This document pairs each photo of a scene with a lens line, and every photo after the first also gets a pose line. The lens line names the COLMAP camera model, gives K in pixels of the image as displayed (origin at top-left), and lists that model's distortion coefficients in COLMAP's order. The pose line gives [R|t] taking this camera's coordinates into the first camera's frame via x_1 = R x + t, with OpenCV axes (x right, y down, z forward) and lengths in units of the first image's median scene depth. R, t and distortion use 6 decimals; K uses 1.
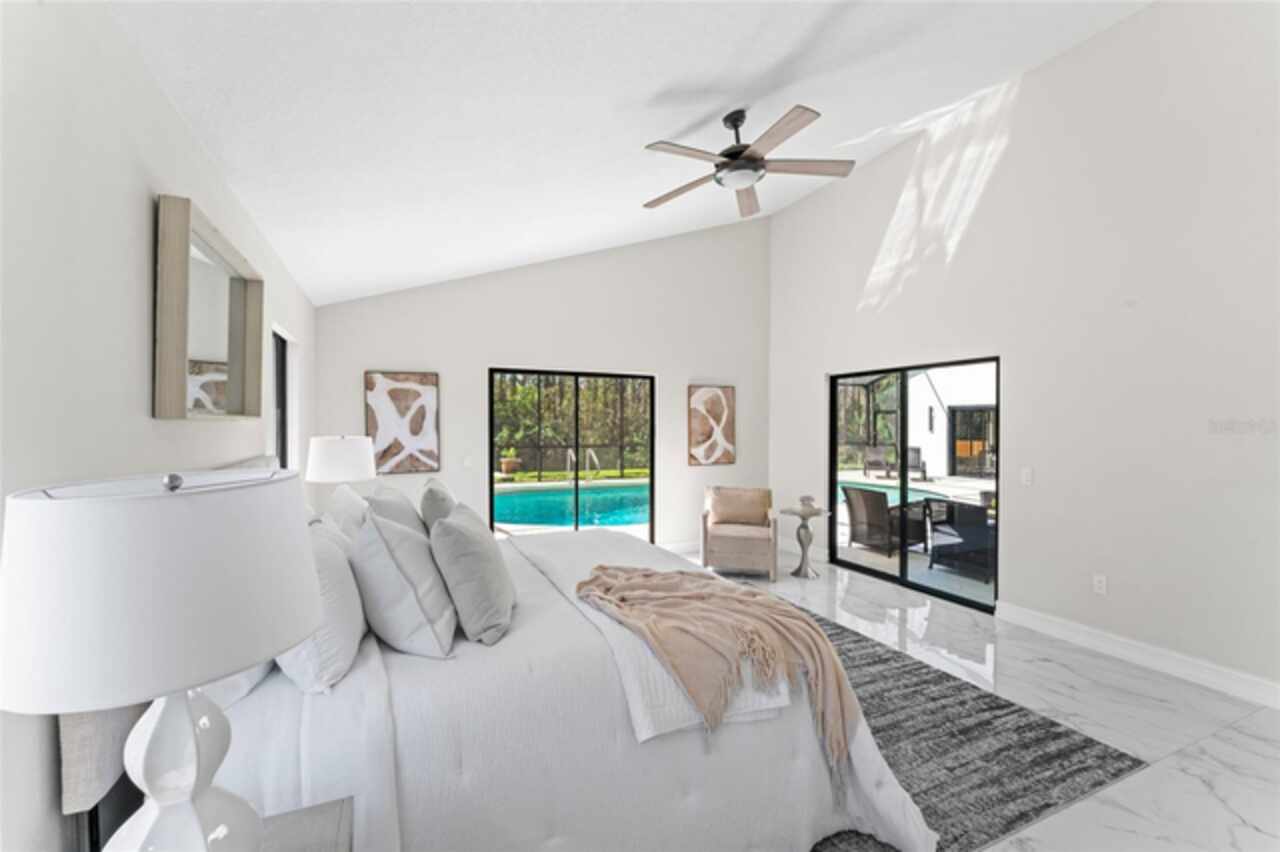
lens RADIAL K [[540.0, 0, 636.1], [0, 540.0, 424.8], [0, 0, 1]] dist [0.003957, 0.000281]
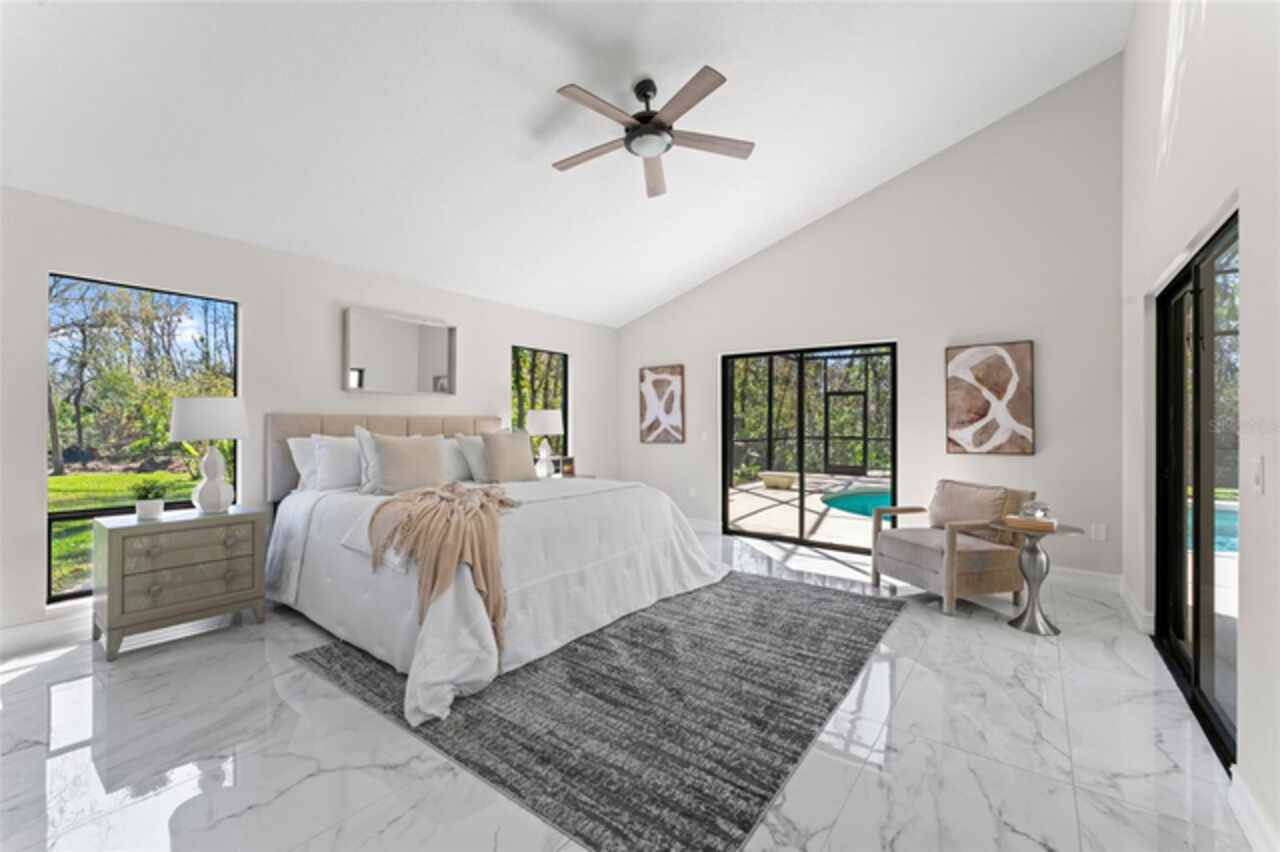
lens RADIAL K [[527.8, 0, 637.4], [0, 527.8, 424.8], [0, 0, 1]] dist [-0.001501, -0.000335]
pose [[0.477933, -0.001865, -0.878394, 0.669915], [-0.004131, 0.999982, -0.004370, 0.050629], [0.878386, 0.005717, 0.477917, 0.321697]]
